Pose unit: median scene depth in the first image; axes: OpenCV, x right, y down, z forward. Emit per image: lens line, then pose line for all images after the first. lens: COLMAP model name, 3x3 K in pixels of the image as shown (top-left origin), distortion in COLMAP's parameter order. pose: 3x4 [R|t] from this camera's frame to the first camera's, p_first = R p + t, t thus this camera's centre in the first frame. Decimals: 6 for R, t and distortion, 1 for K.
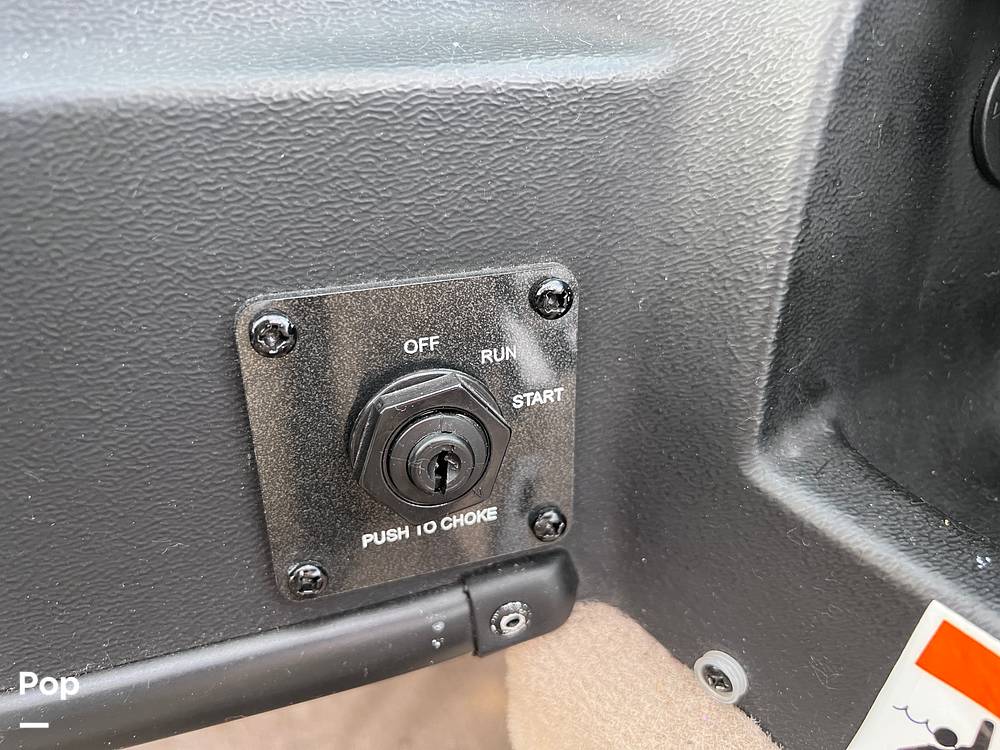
lens RADIAL K [[764.8, 0, 500.0], [0, 764.8, 375.0], [0, 0, 1]] dist [0.001305, -0.035334]
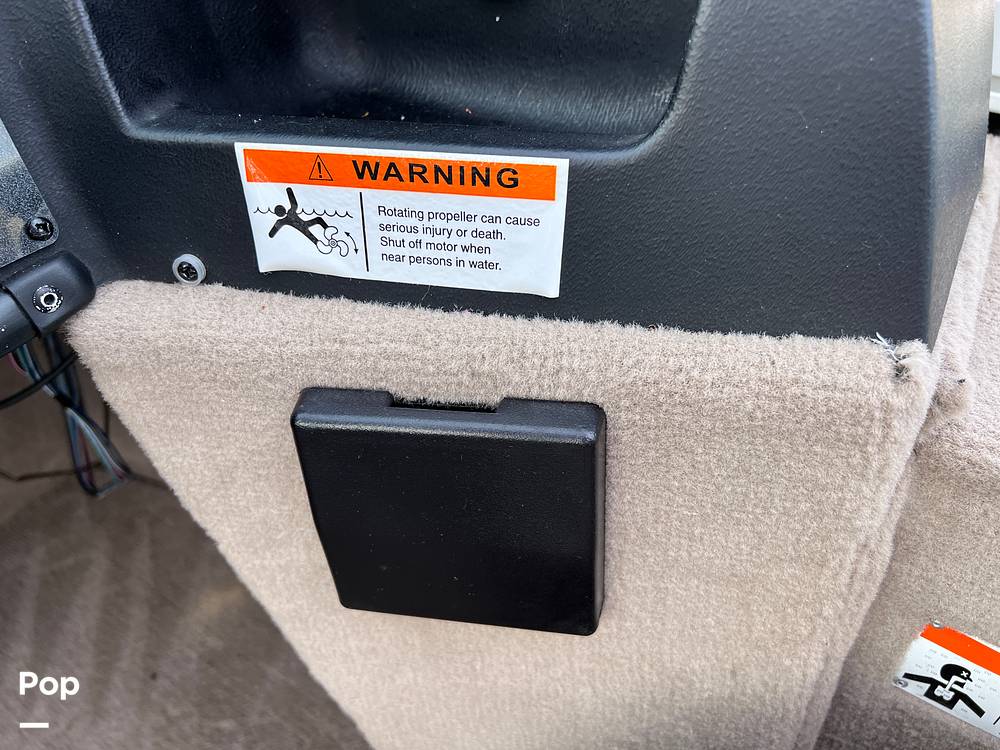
lens RADIAL K [[764.8, 0, 500.0], [0, 764.8, 375.0], [0, 0, 1]] dist [0.001305, -0.035334]
pose [[0.804118, -0.437193, 0.402812, 0.070226], [0.421843, 0.897077, 0.131535, 0.721037], [-0.418859, 0.064153, 0.905782, -0.829602]]
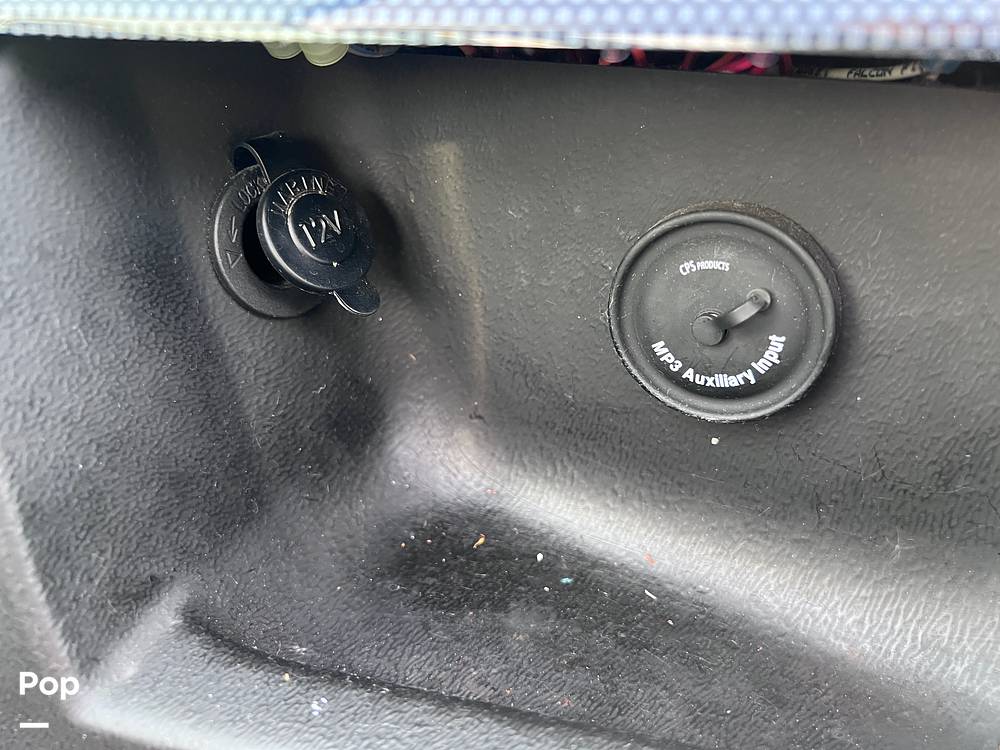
lens RADIAL K [[764.8, 0, 500.0], [0, 764.8, 375.0], [0, 0, 1]] dist [0.001305, -0.035334]
pose [[0.829532, -0.331672, 0.449300, 0.461363], [0.379837, 0.924867, -0.018549, -0.043199], [-0.409390, 0.186048, 0.893189, -0.075512]]
